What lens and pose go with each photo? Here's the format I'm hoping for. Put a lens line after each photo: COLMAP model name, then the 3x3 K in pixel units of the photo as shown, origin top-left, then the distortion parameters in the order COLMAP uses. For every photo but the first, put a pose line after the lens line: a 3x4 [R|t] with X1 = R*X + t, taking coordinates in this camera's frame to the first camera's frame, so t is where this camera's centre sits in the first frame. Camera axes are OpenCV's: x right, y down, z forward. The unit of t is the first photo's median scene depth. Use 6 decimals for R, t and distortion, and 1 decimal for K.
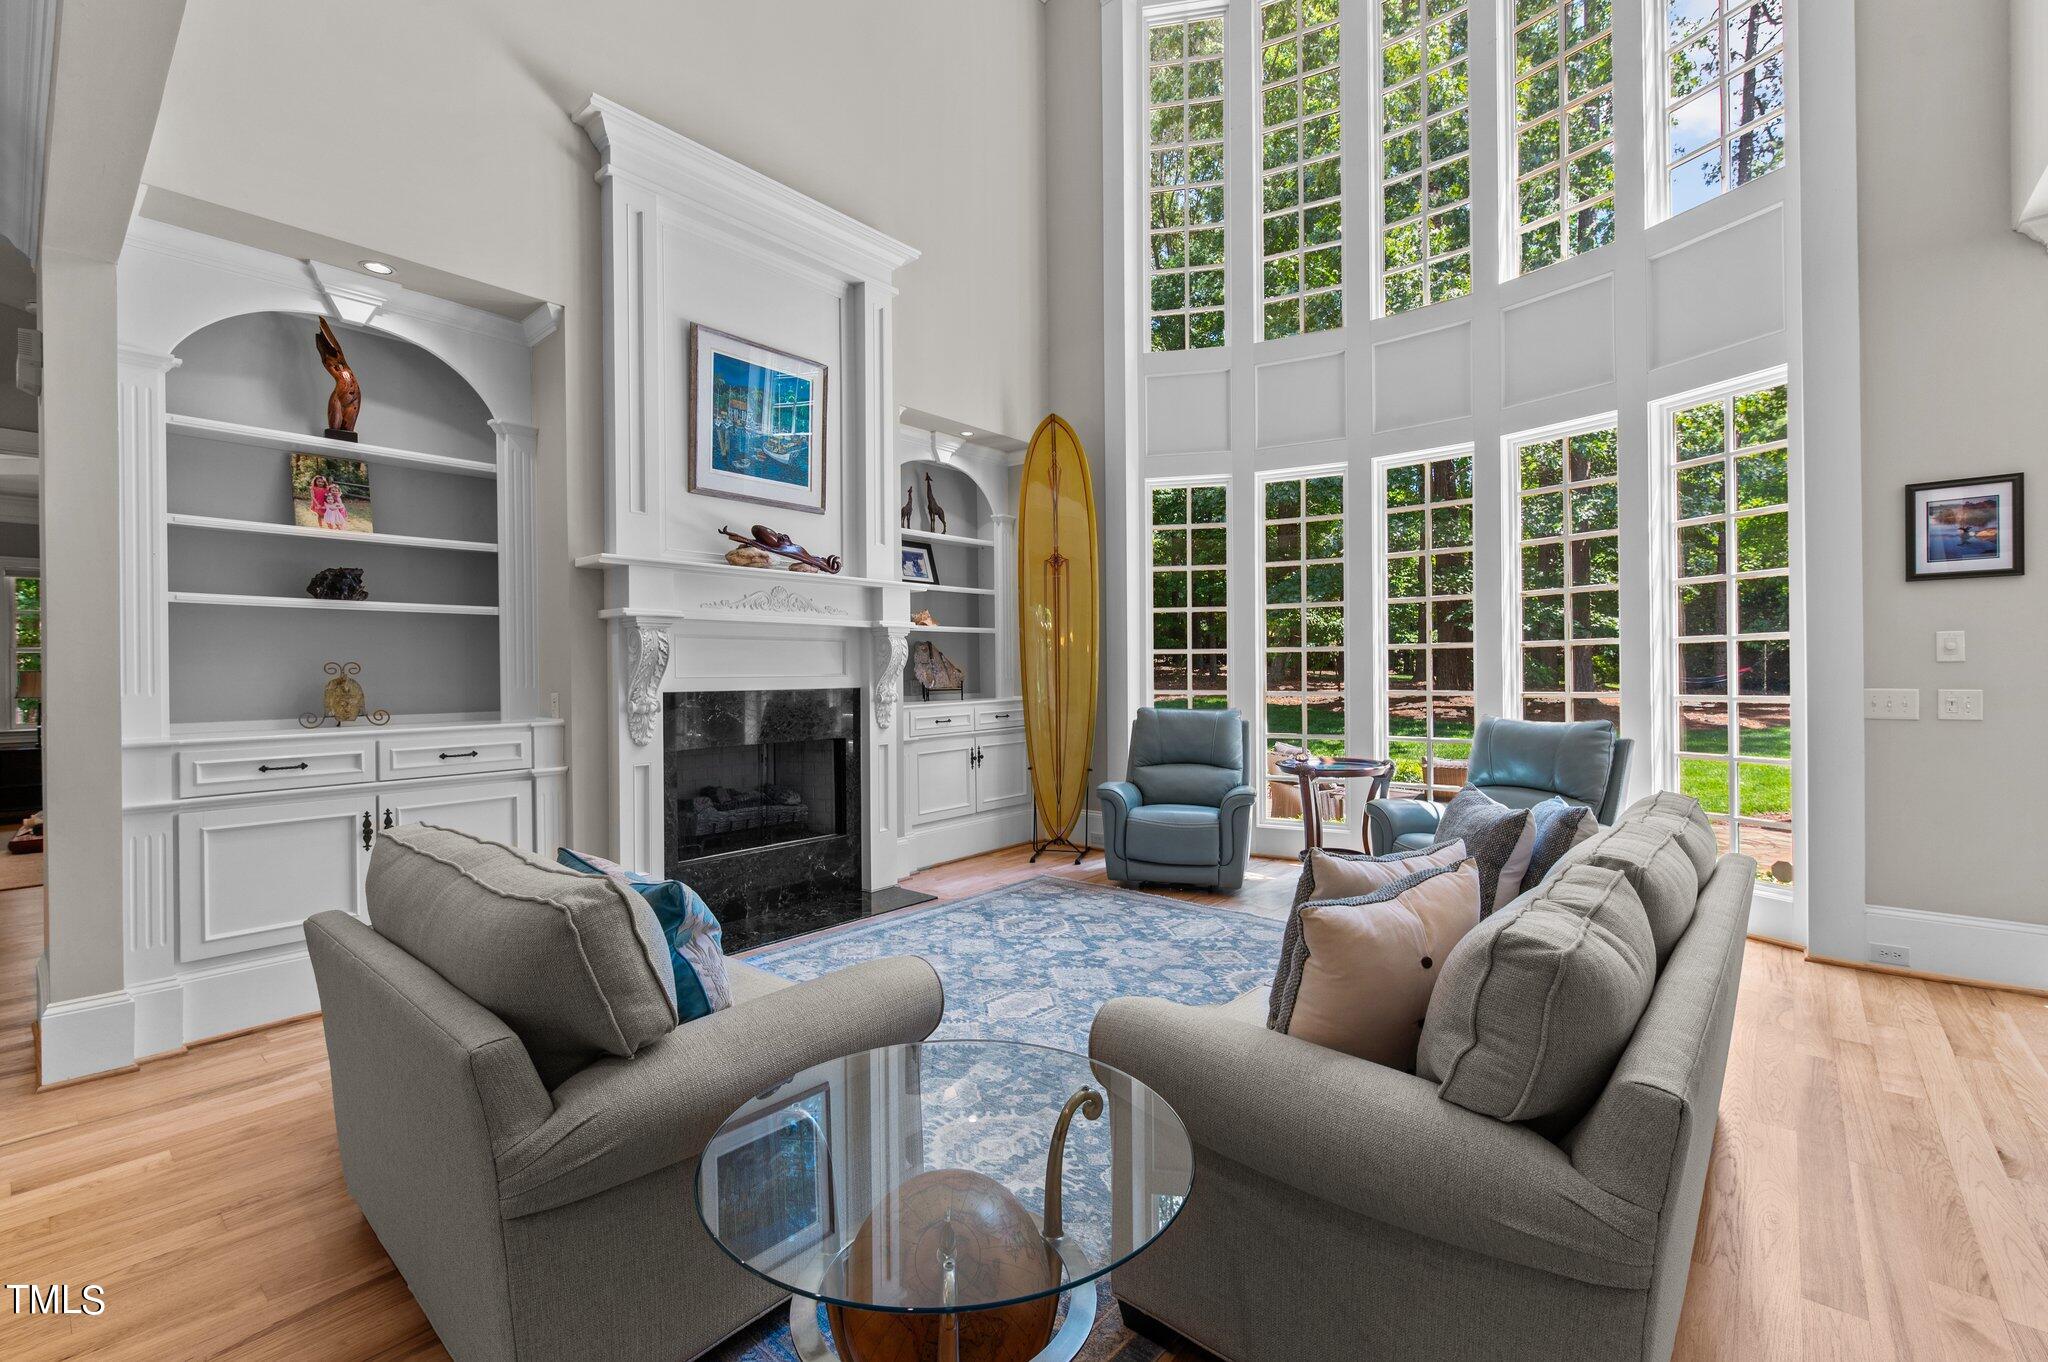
lens RADIAL K [[887.2, 0, 1015.2], [0, 887.2, 679.4], [0, 0, 1]] dist [-0.000812, -0.000574]
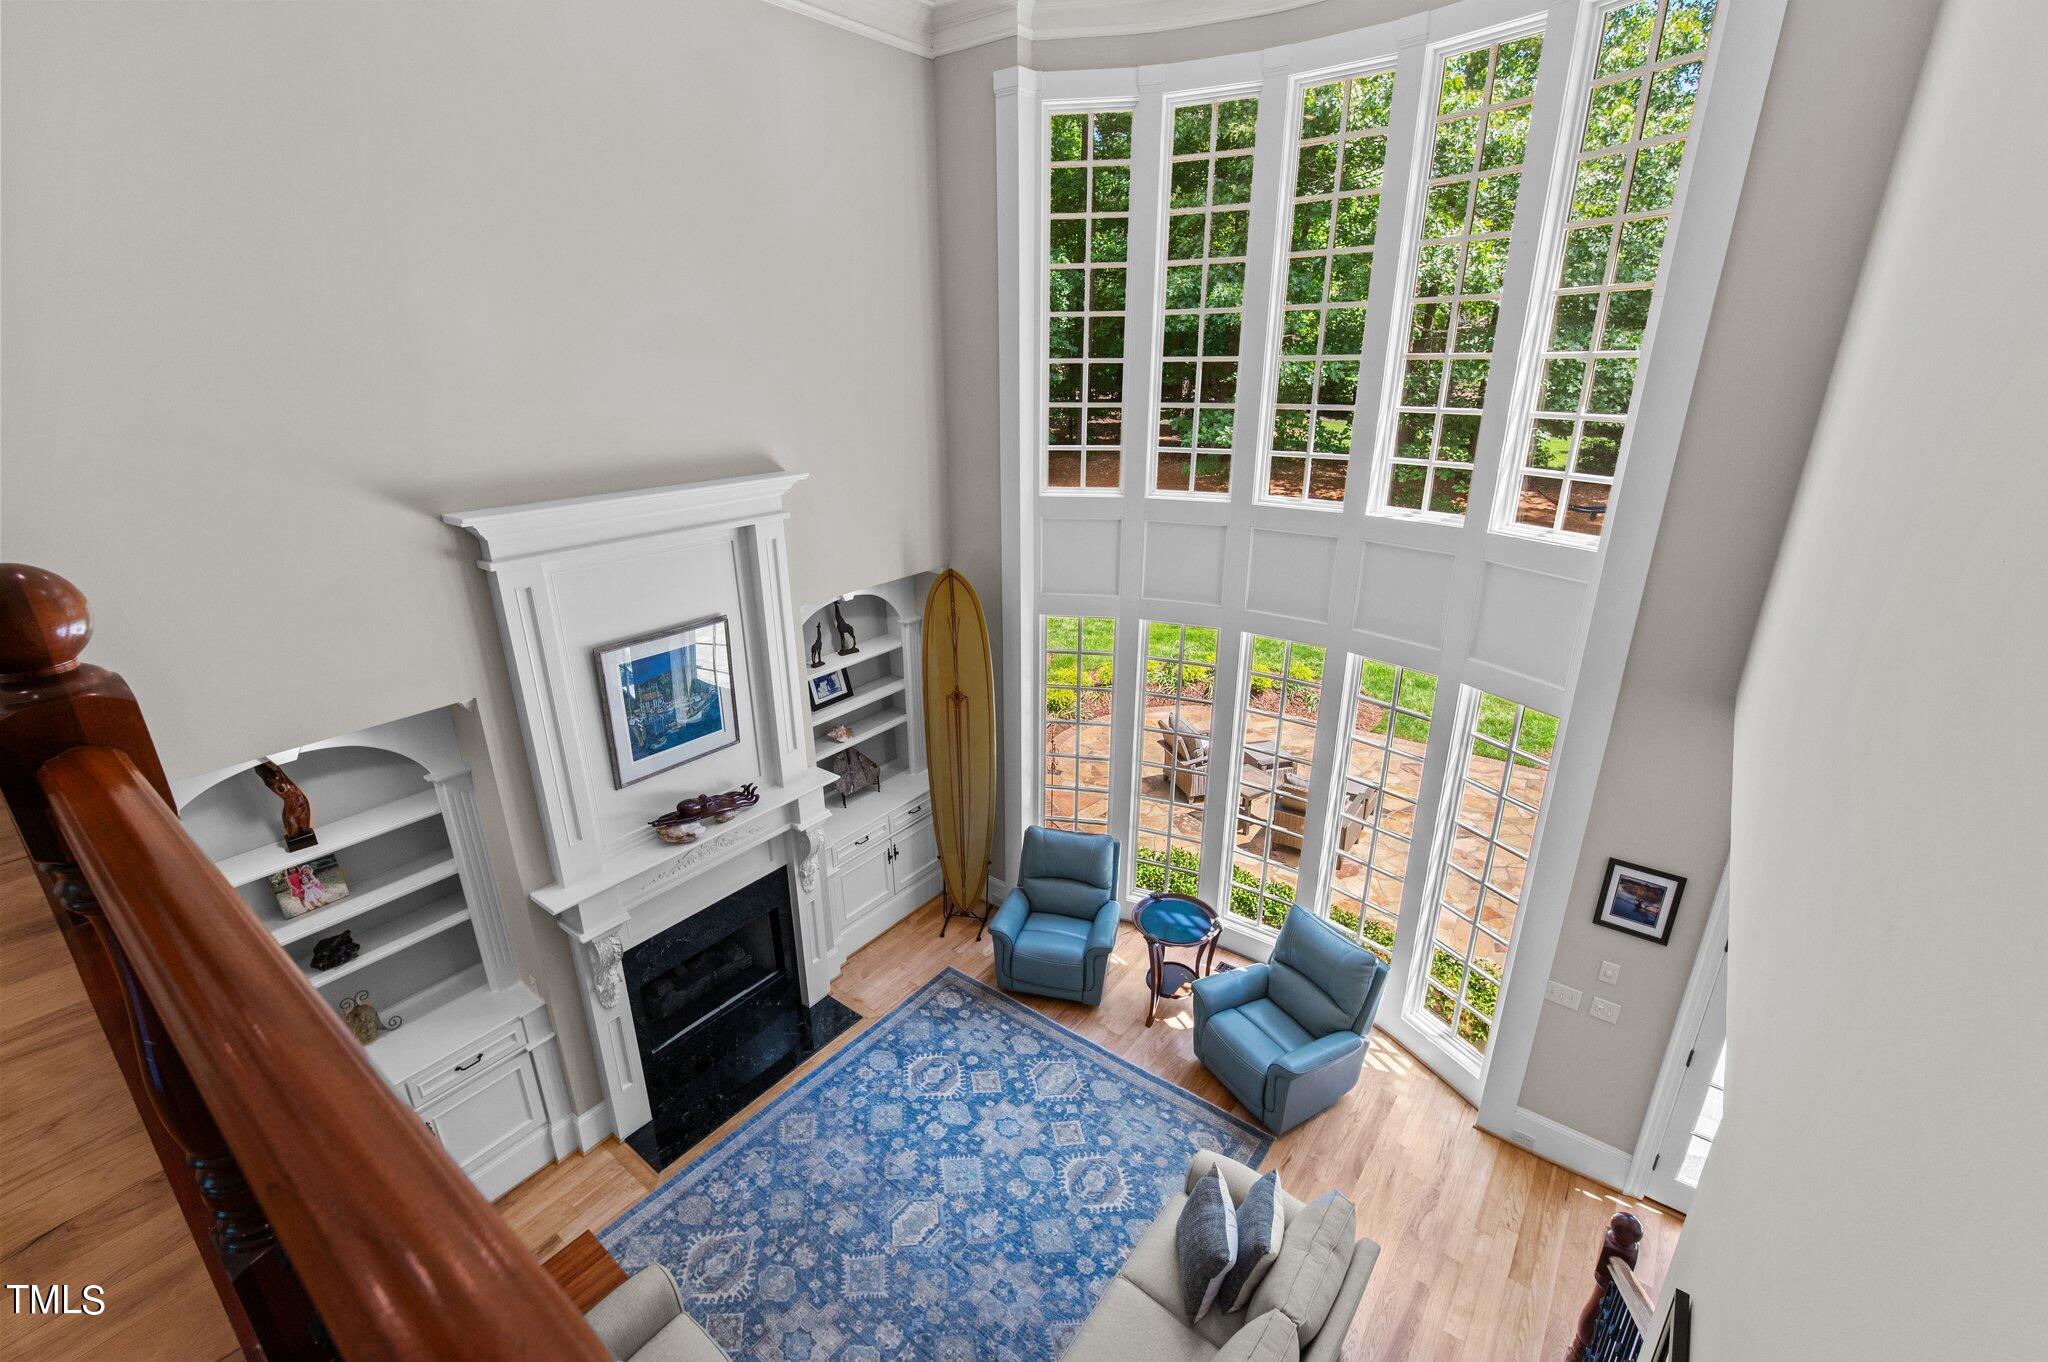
lens RADIAL K [[880.6, 0, 1012.2], [0, 880.6, 690.2], [0, 0, 1]] dist [0.001591, -0.001227]
pose [[0.998519, -0.019045, 0.050965, 0.080684], [0.000182, 0.937892, 0.346927, -0.714367], [-0.054407, -0.346404, 0.936506, -0.034481]]
